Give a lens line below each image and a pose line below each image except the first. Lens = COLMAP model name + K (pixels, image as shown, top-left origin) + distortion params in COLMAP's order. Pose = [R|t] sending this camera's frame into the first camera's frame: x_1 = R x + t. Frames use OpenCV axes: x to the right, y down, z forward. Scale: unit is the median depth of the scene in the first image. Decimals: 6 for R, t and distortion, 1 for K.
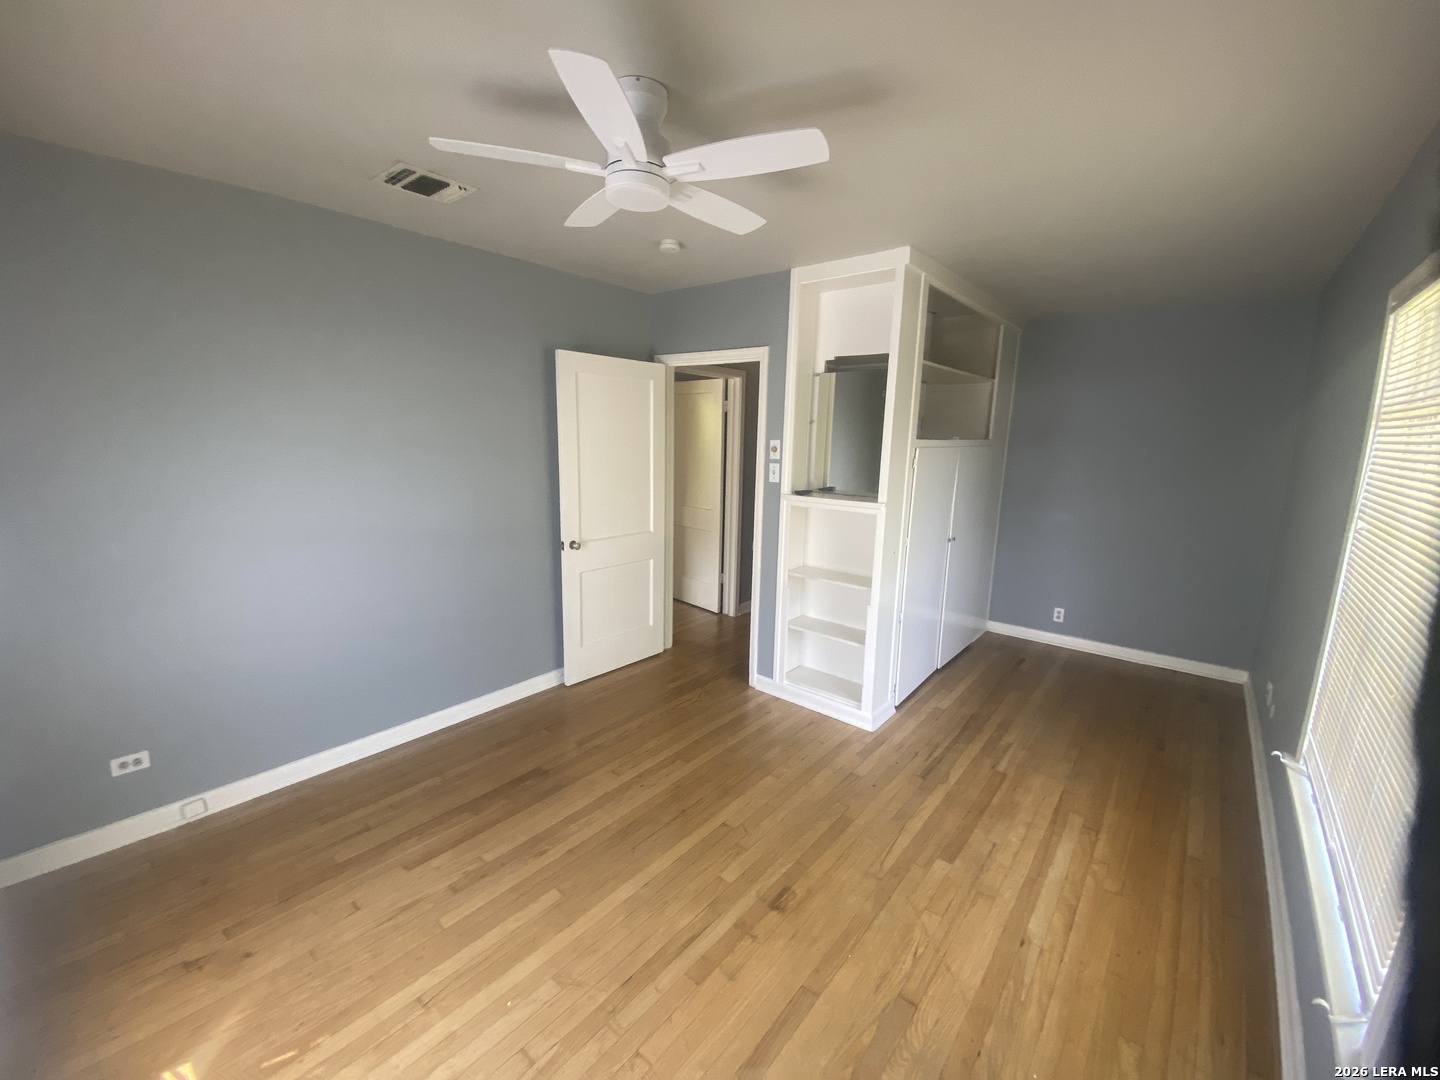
lens RADIAL K [[586.7, 0, 717.9], [0, 586.7, 542.4], [0, 0, 1]] dist [0.062473, -0.048873]
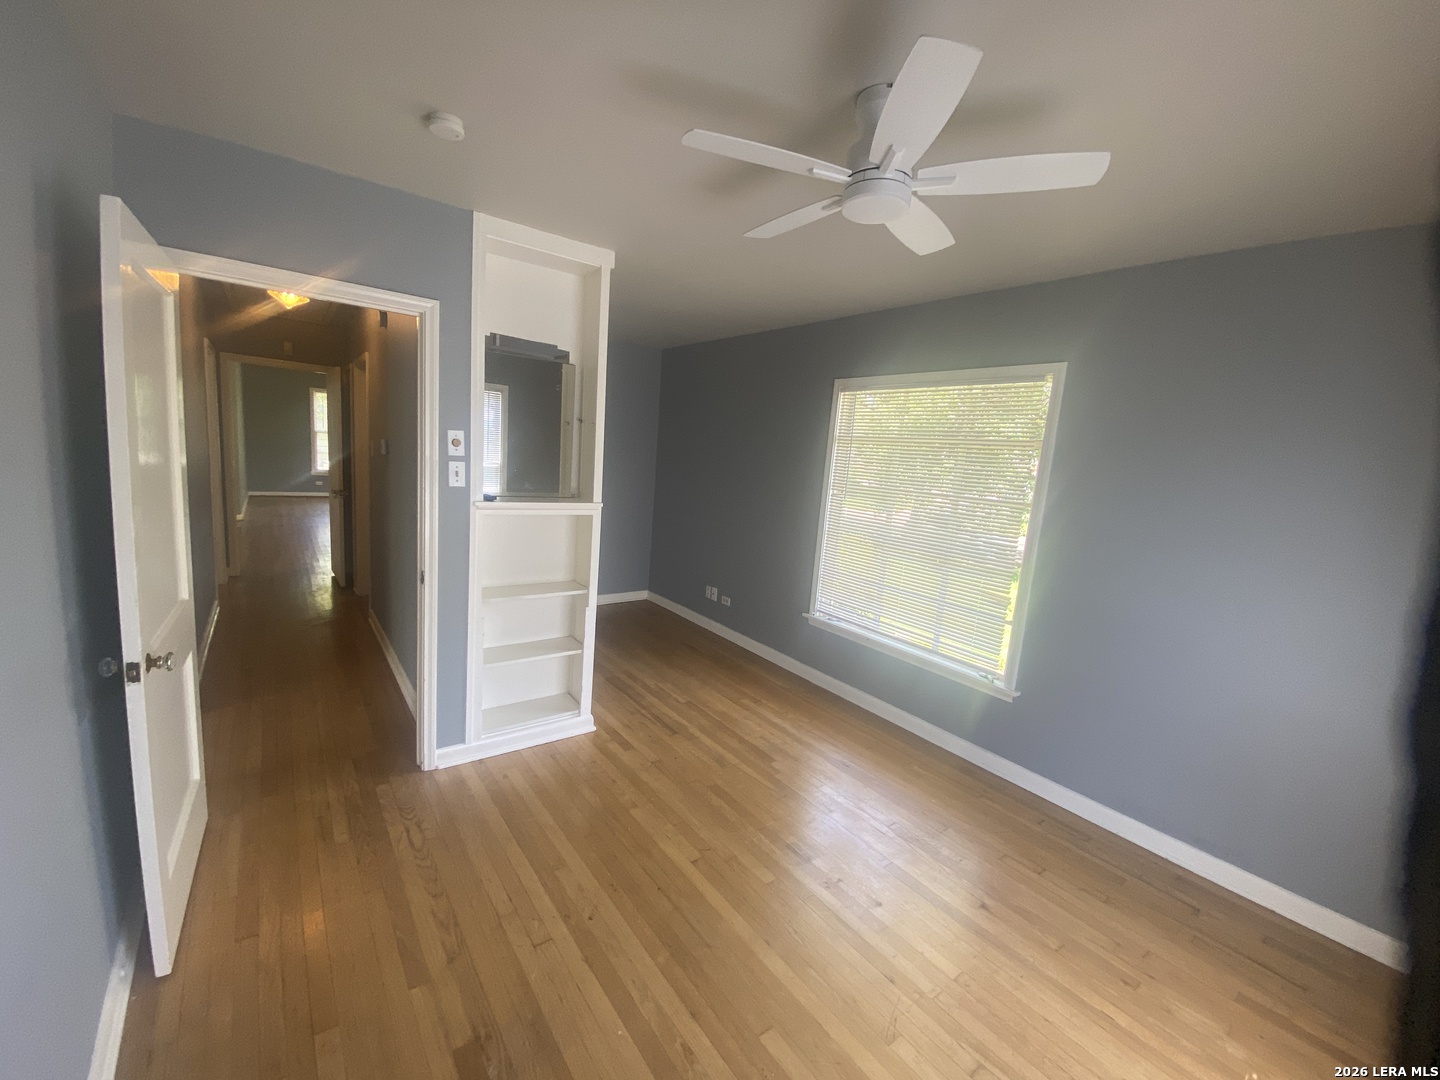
lens RADIAL K [[586.7, 0, 717.9], [0, 586.7, 542.4], [0, 0, 1]] dist [0.062473, -0.048873]
pose [[0.230197, -0.152907, 0.961056, -0.626360], [0.107556, 0.985526, 0.131038, -0.105956], [-0.967182, 0.073202, 0.243311, 0.550354]]
